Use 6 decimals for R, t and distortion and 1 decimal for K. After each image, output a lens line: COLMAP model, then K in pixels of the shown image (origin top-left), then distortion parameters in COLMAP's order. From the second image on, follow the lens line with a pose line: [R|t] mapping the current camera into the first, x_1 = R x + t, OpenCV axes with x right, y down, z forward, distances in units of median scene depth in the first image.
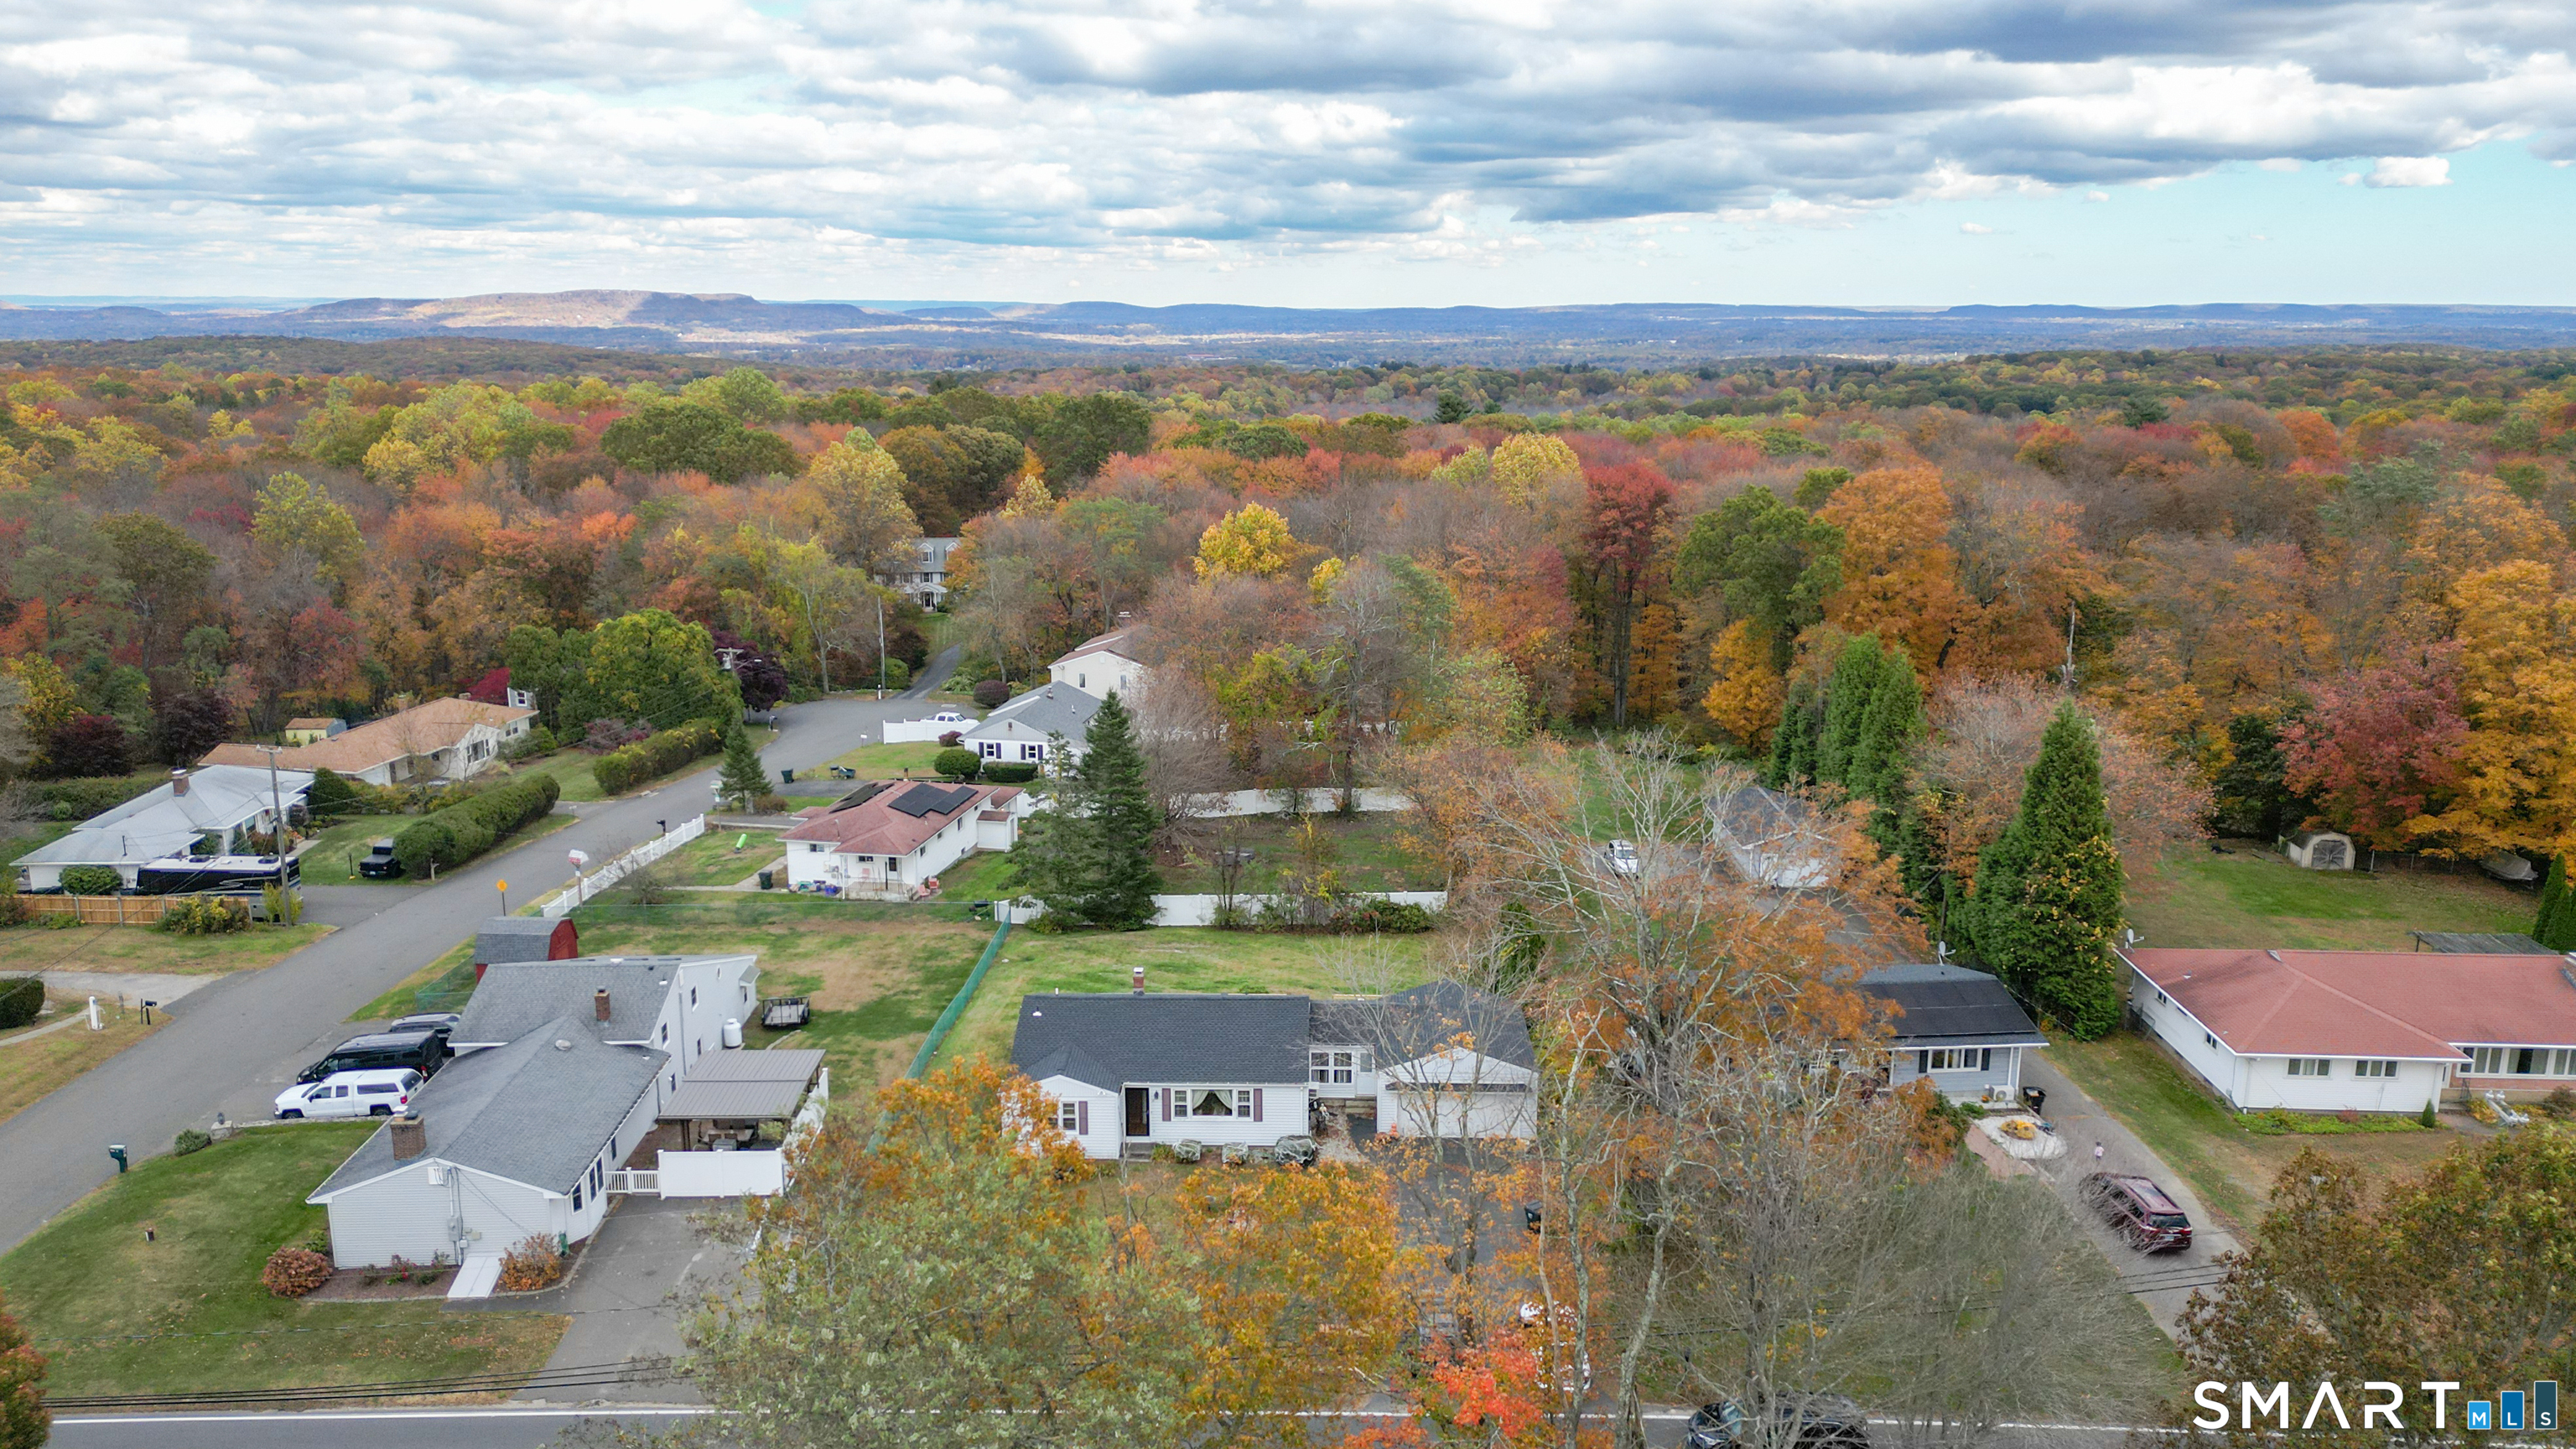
lens RADIAL K [[1853.4, 0, 1283.6], [0, 1853.4, 760.5], [0, 0, 1]] dist [0.104810, -0.074796]
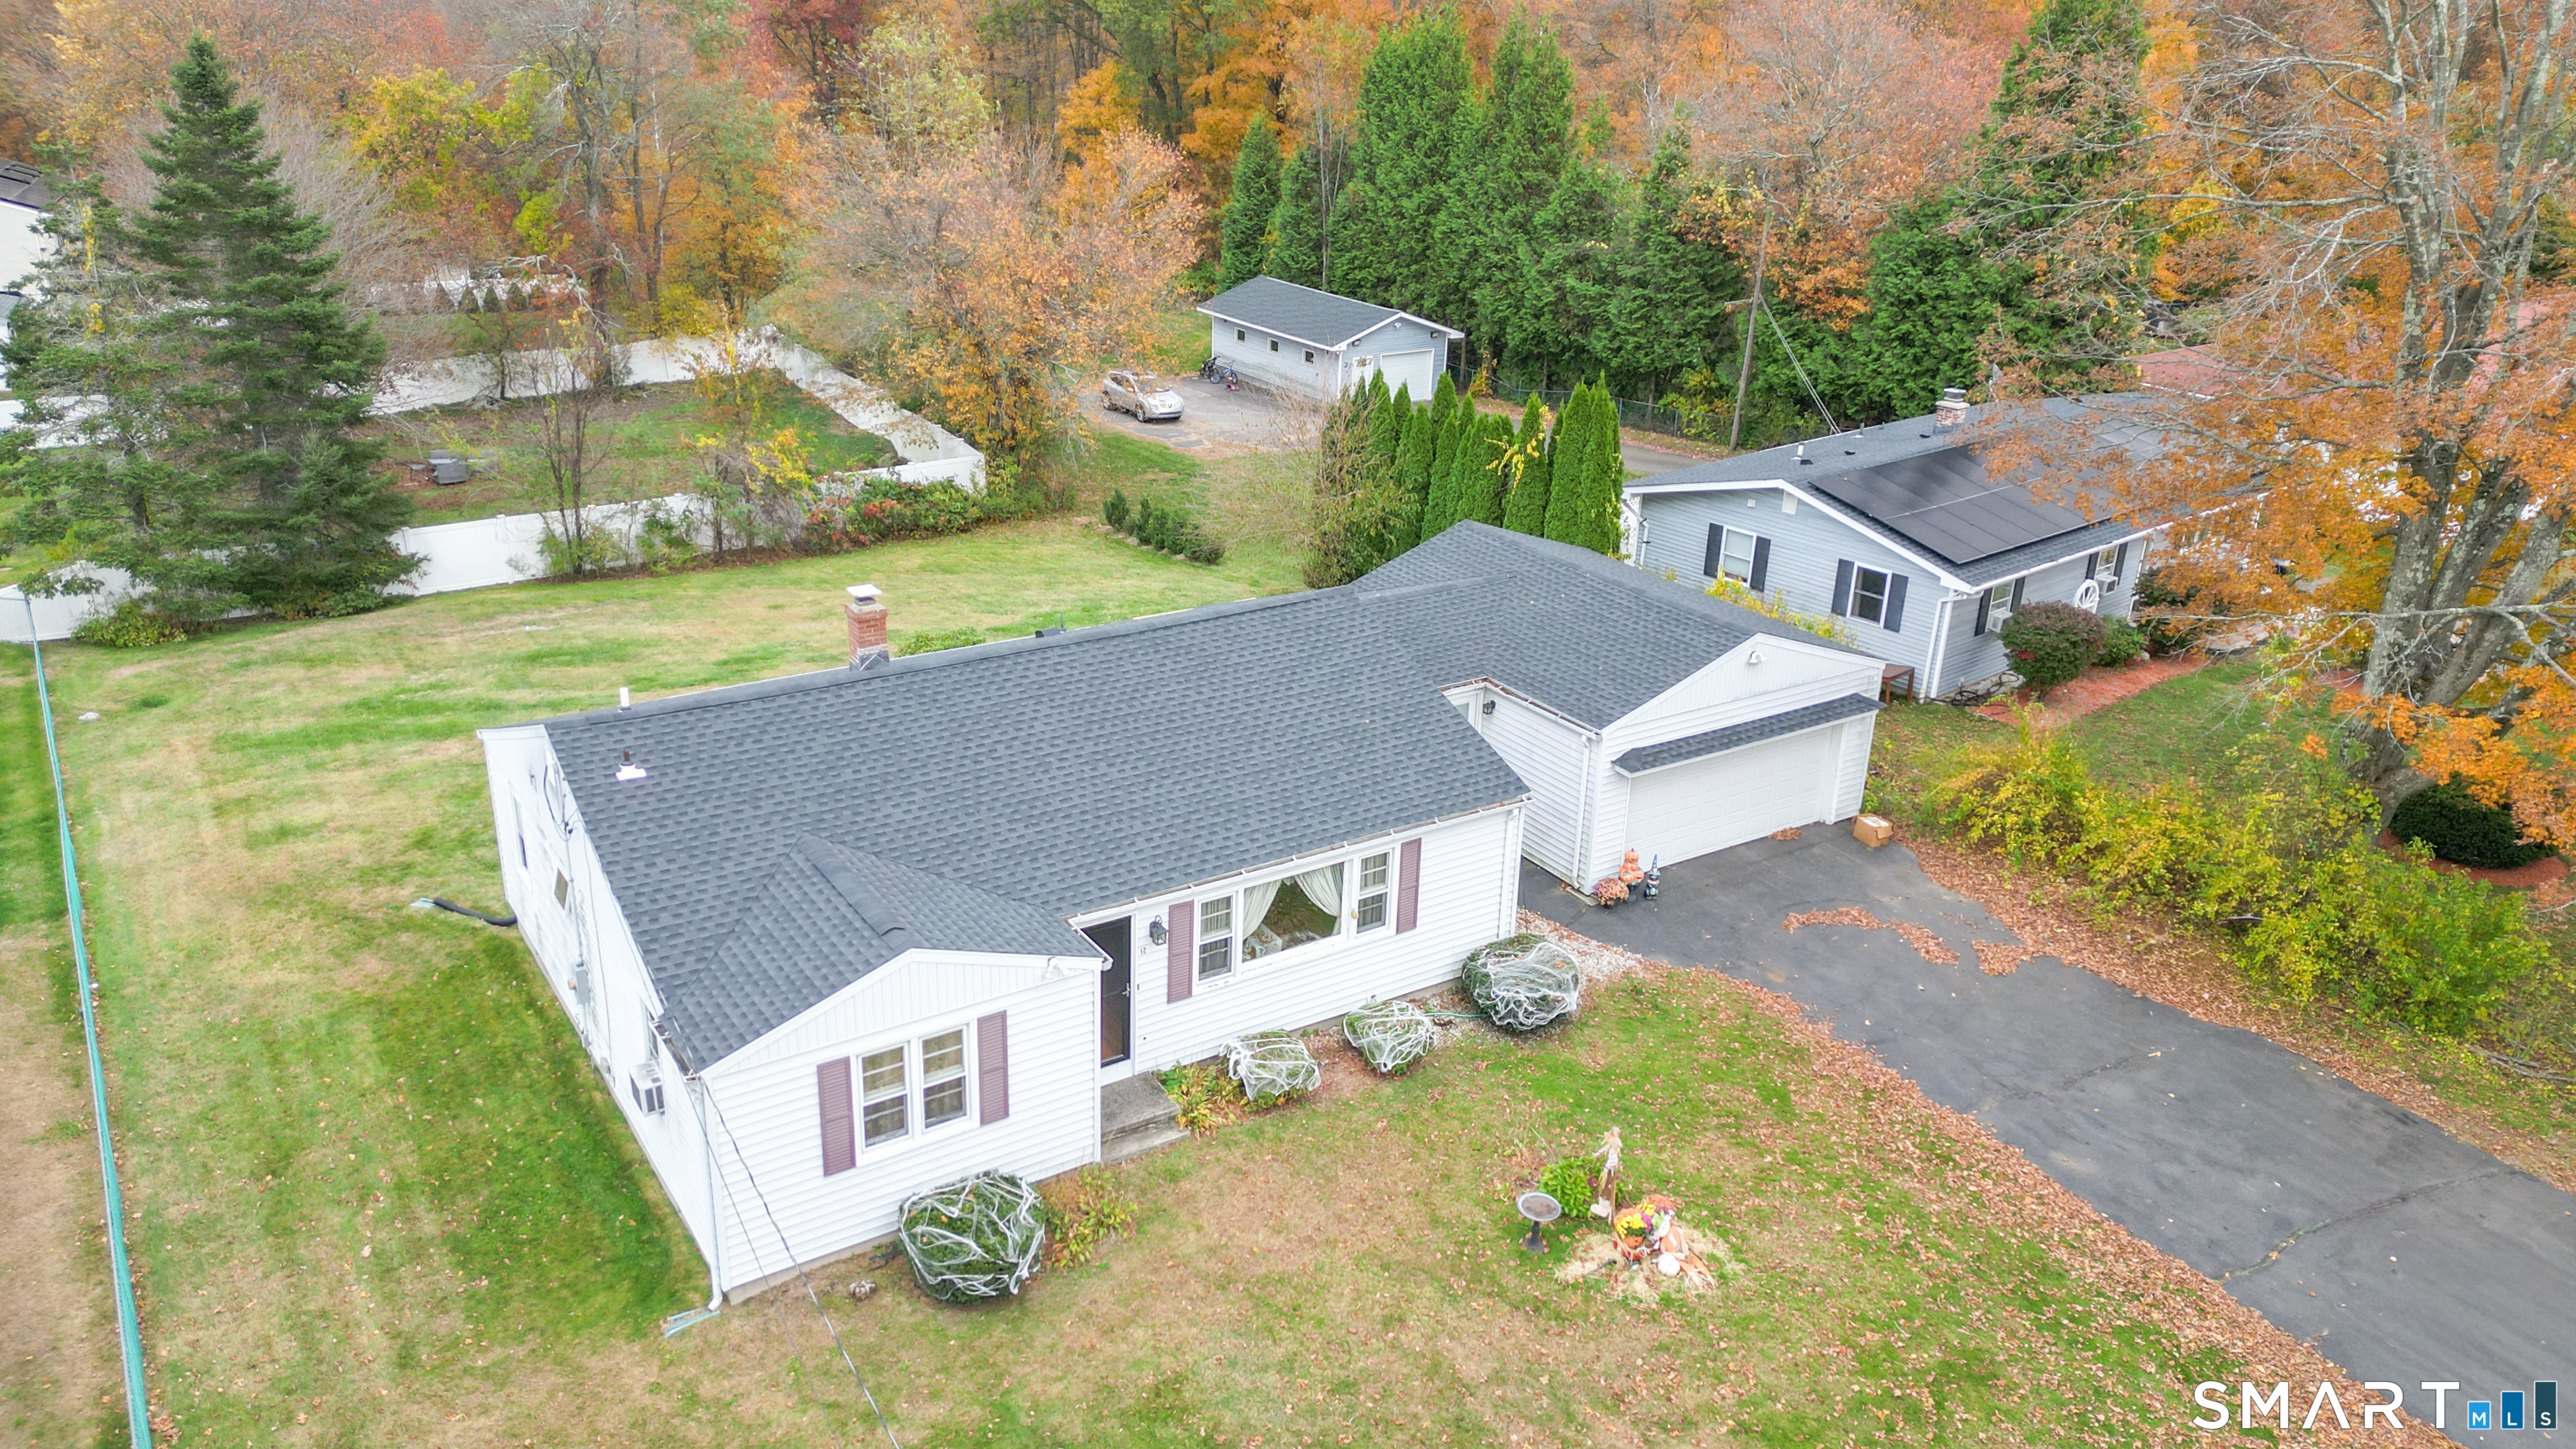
lens RADIAL K [[1853.4, 0, 1283.6], [0, 1853.4, 760.5], [0, 0, 1]] dist [0.104810, -0.074796]
pose [[0.833887, -0.199977, 0.514434, -0.140619], [0.113473, 0.974259, 0.194789, 0.063187], [-0.540145, -0.104057, 0.835114, 0.496153]]
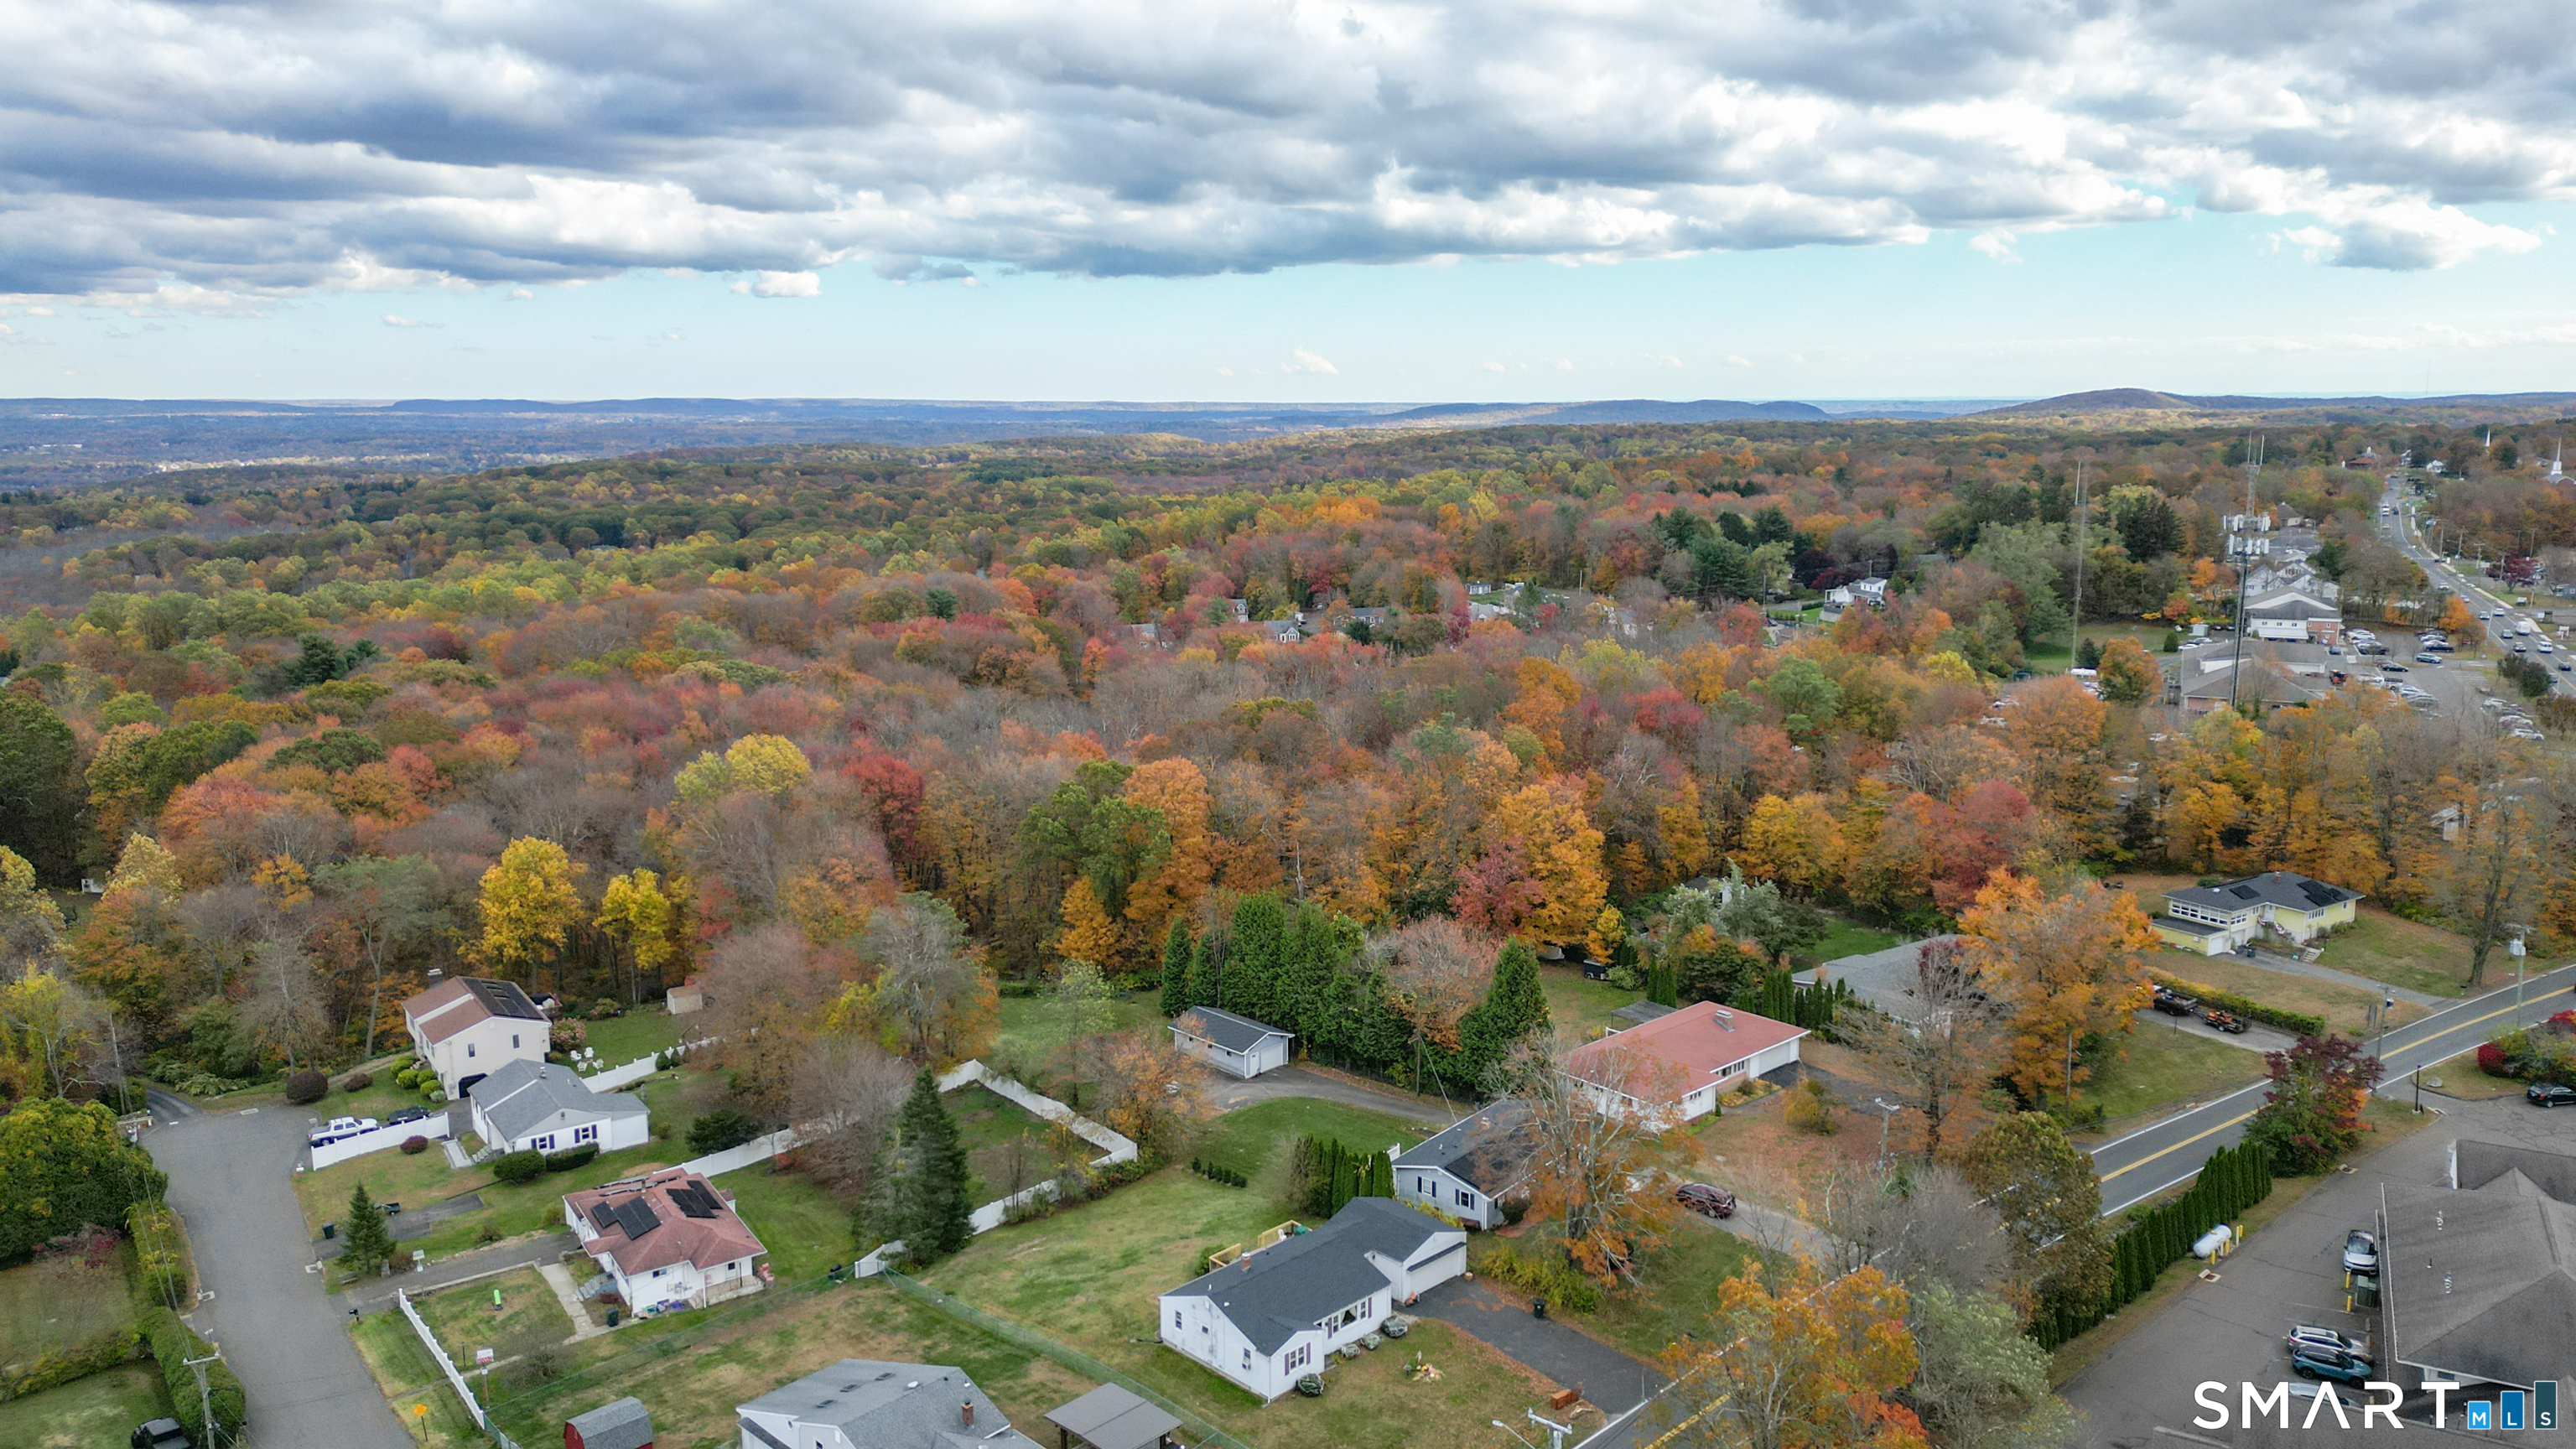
lens RADIAL K [[1853.4, 0, 1283.6], [0, 1853.4, 760.5], [0, 0, 1]] dist [0.104810, -0.074796]
pose [[0.720280, -0.154529, 0.676253, -0.751809], [0.185686, 0.982247, 0.026676, -0.234396], [-0.668369, 0.106356, 0.736187, -0.140861]]
